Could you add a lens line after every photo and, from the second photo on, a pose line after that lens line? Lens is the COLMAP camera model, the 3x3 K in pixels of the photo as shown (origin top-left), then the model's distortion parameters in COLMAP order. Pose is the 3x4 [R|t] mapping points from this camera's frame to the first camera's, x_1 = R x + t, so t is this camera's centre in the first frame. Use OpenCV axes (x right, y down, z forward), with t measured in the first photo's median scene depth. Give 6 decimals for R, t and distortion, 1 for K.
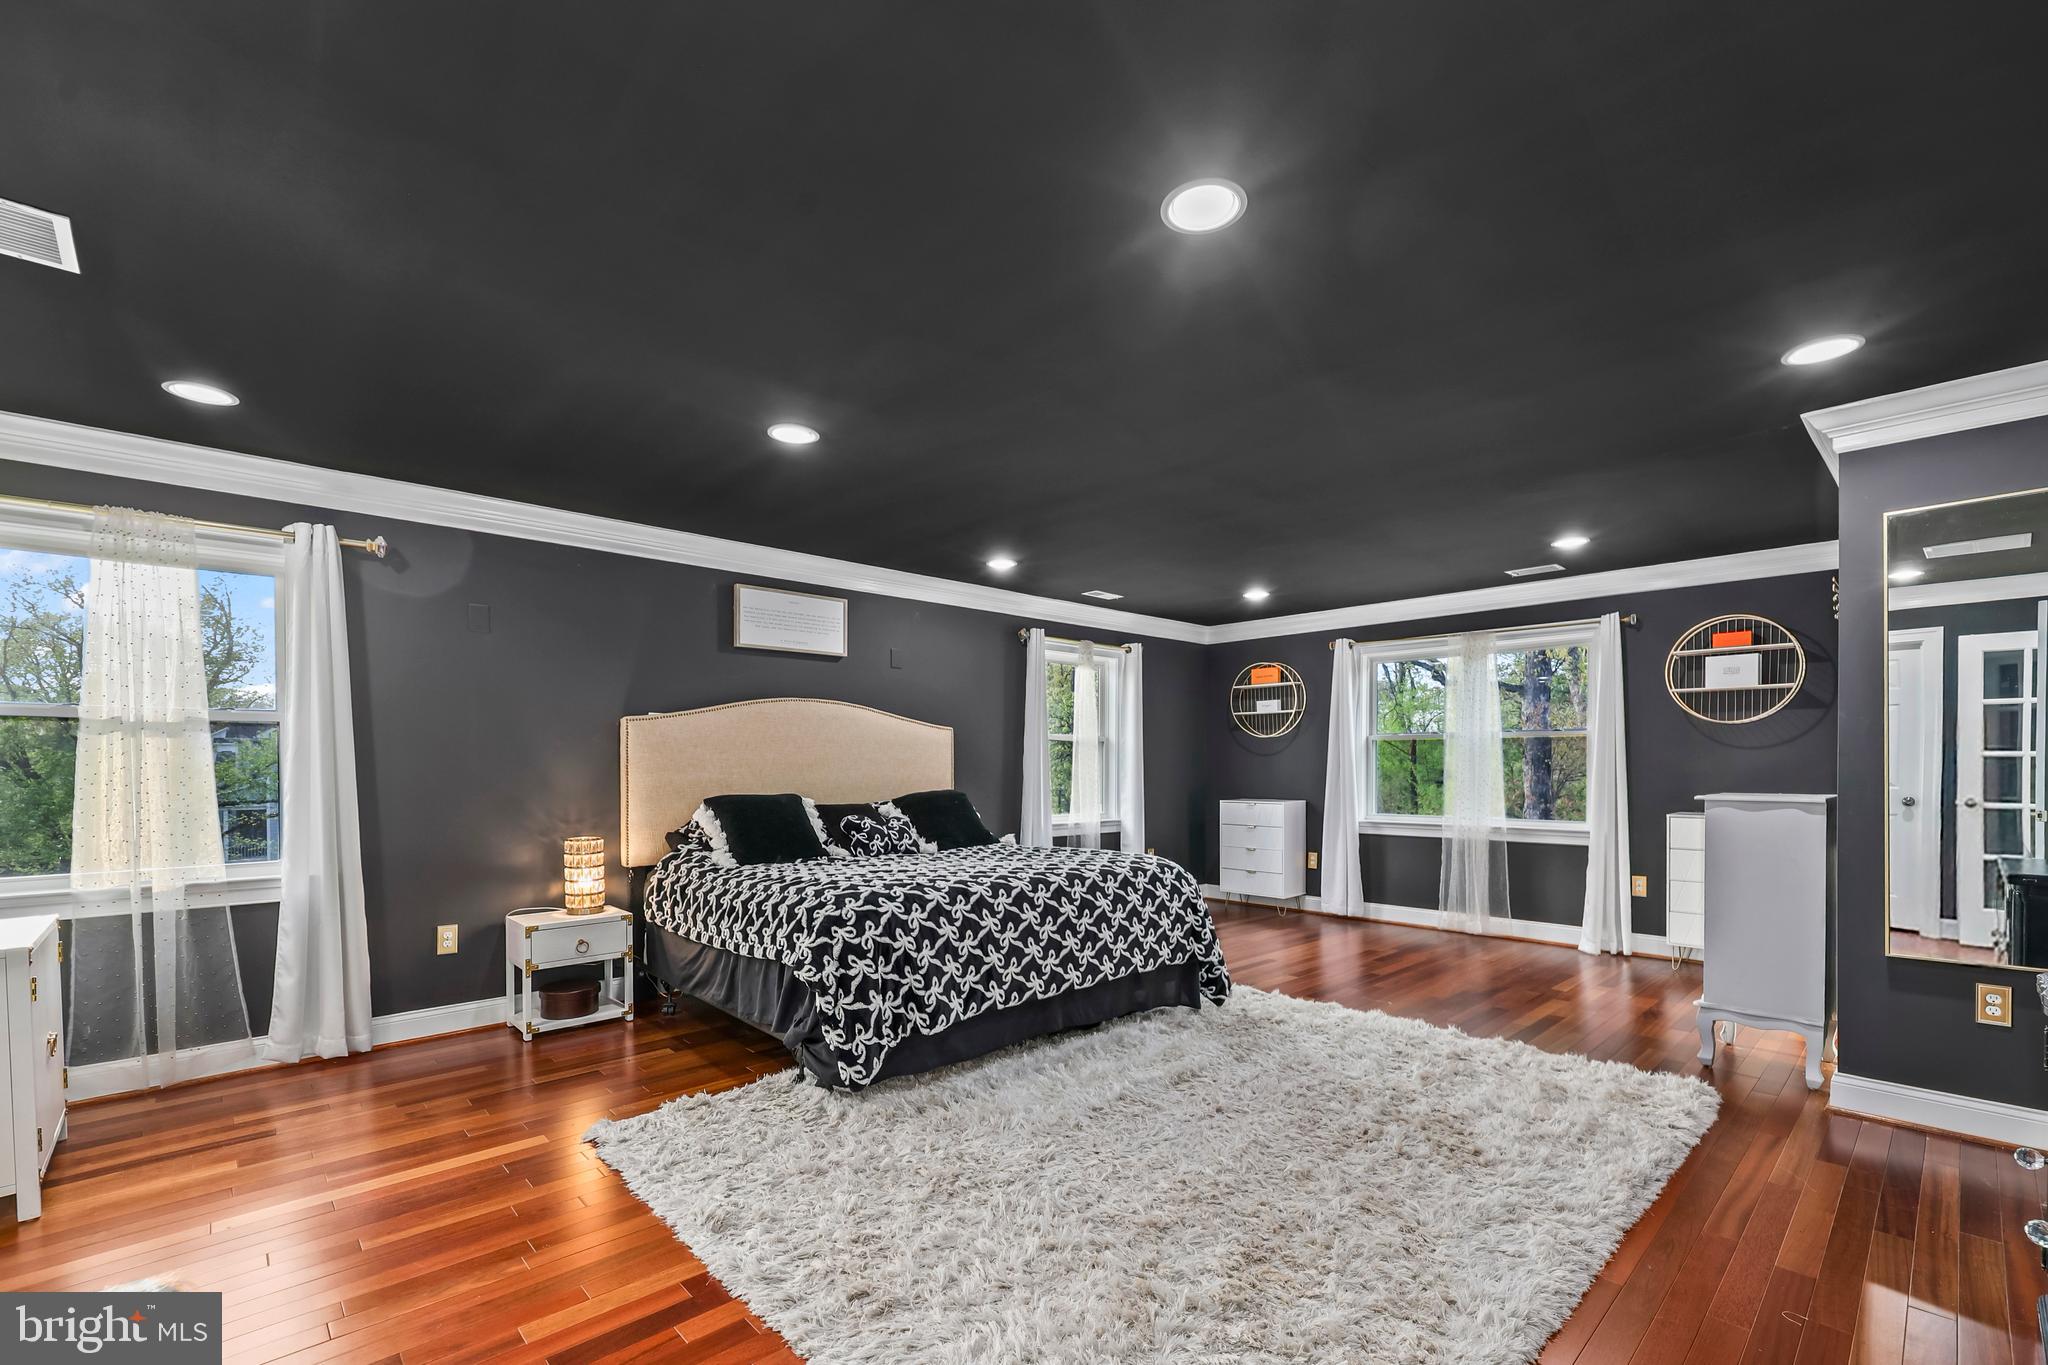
lens RADIAL K [[871.4, 0, 1028.3], [0, 871.4, 772.1], [0, 0, 1]] dist [0.000615, -0.000233]
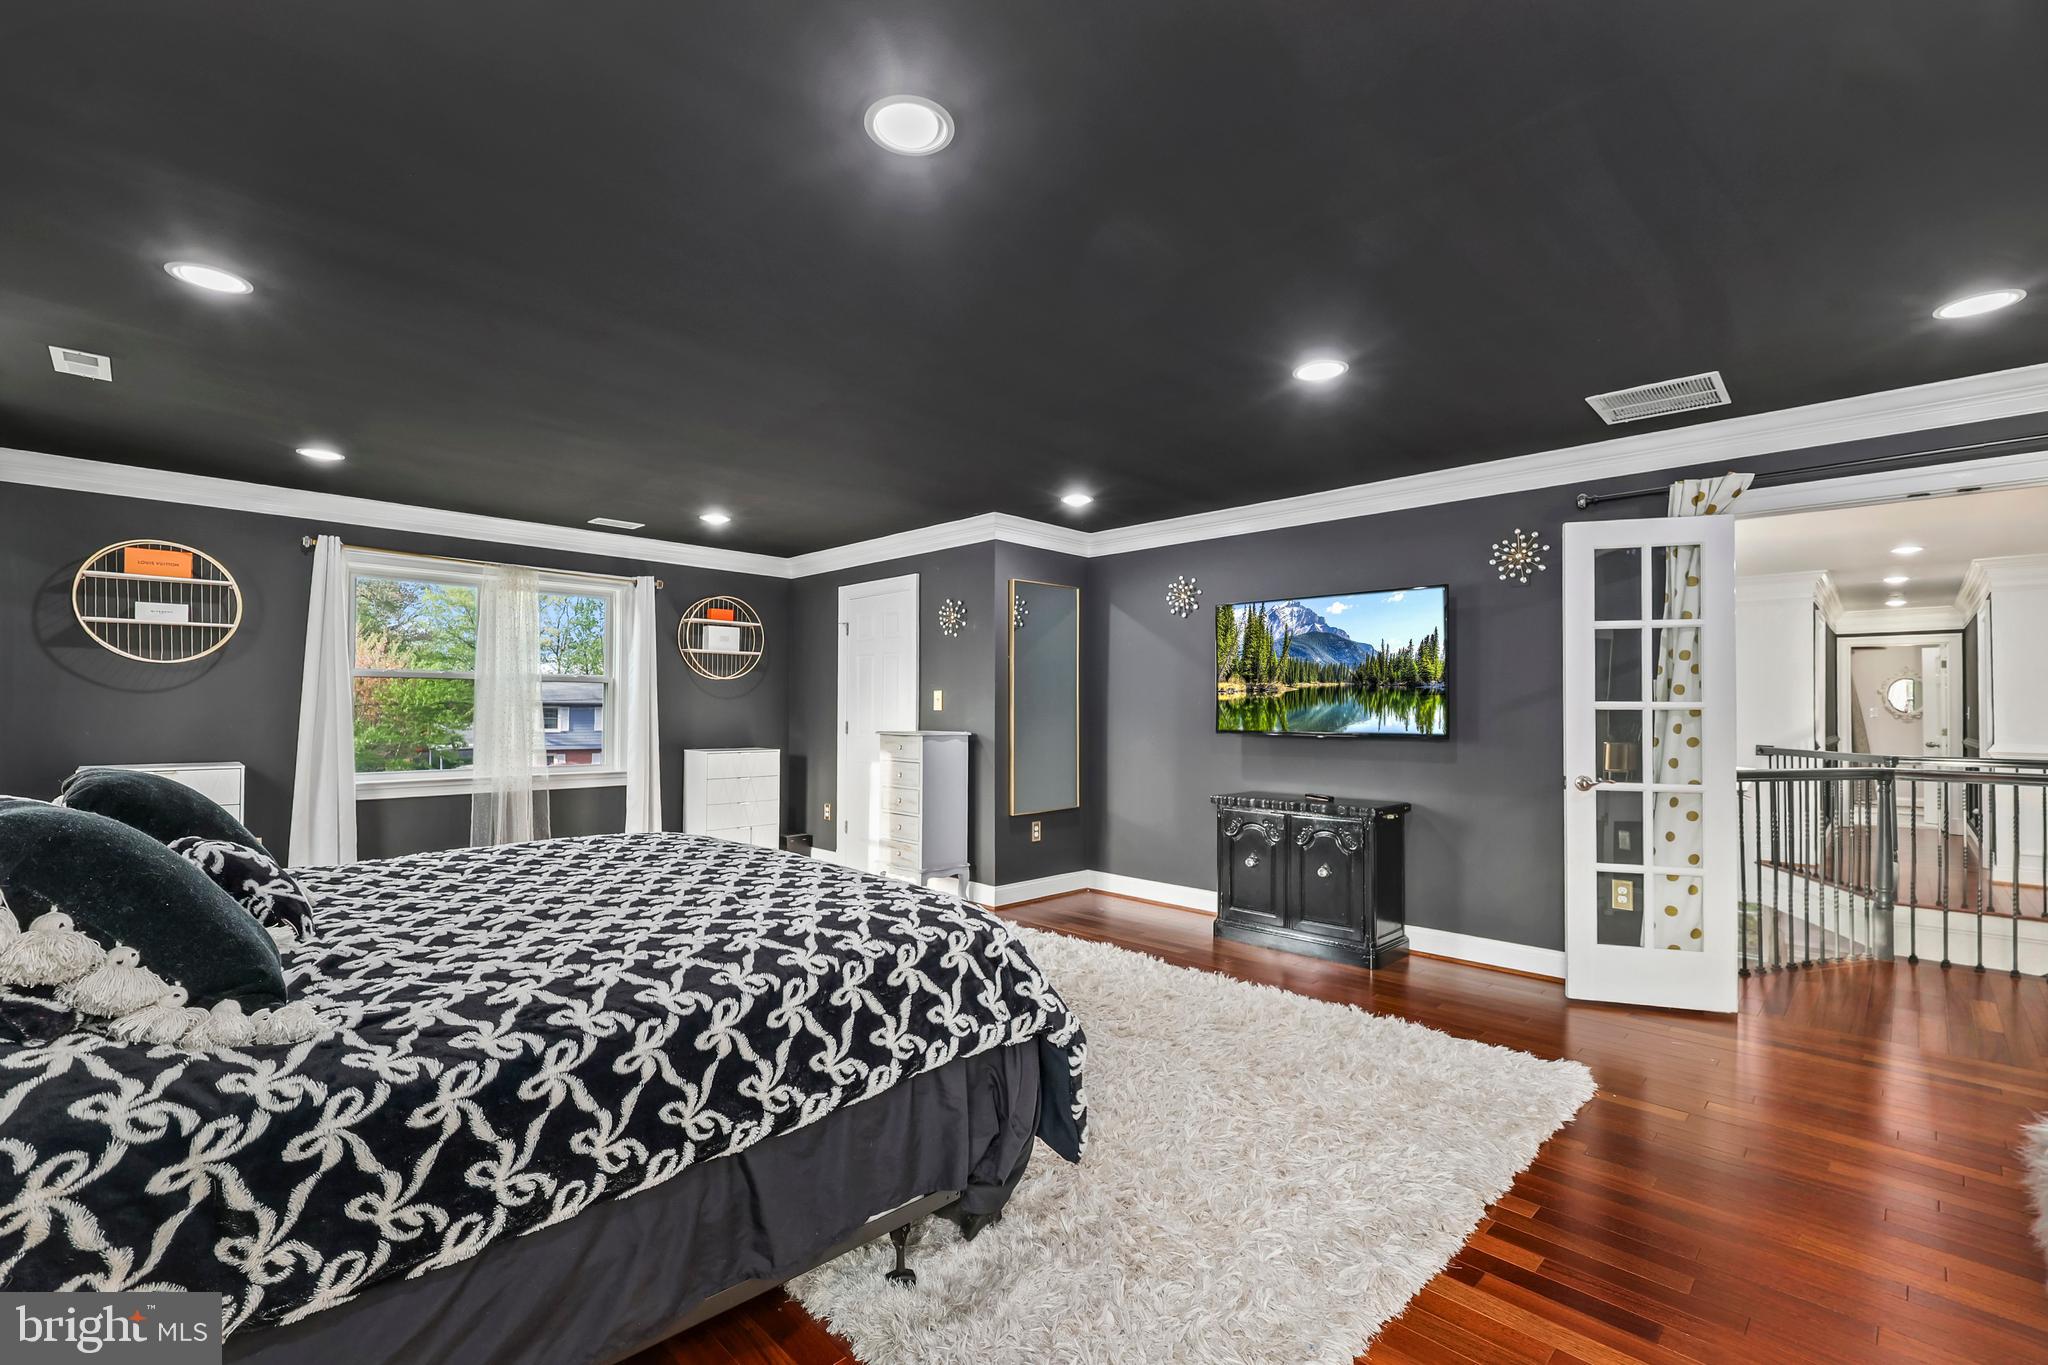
lens RADIAL K [[876.8, 0, 1023.0], [0, 876.8, 691.0], [0, 0, 1]] dist [0.000089, 0.000021]
pose [[-0.035209, 0.022310, 0.999131, -0.494552], [0.001860, 0.999751, -0.022259, -0.007651], [-0.999378, 0.001075, -0.035242, 0.566076]]
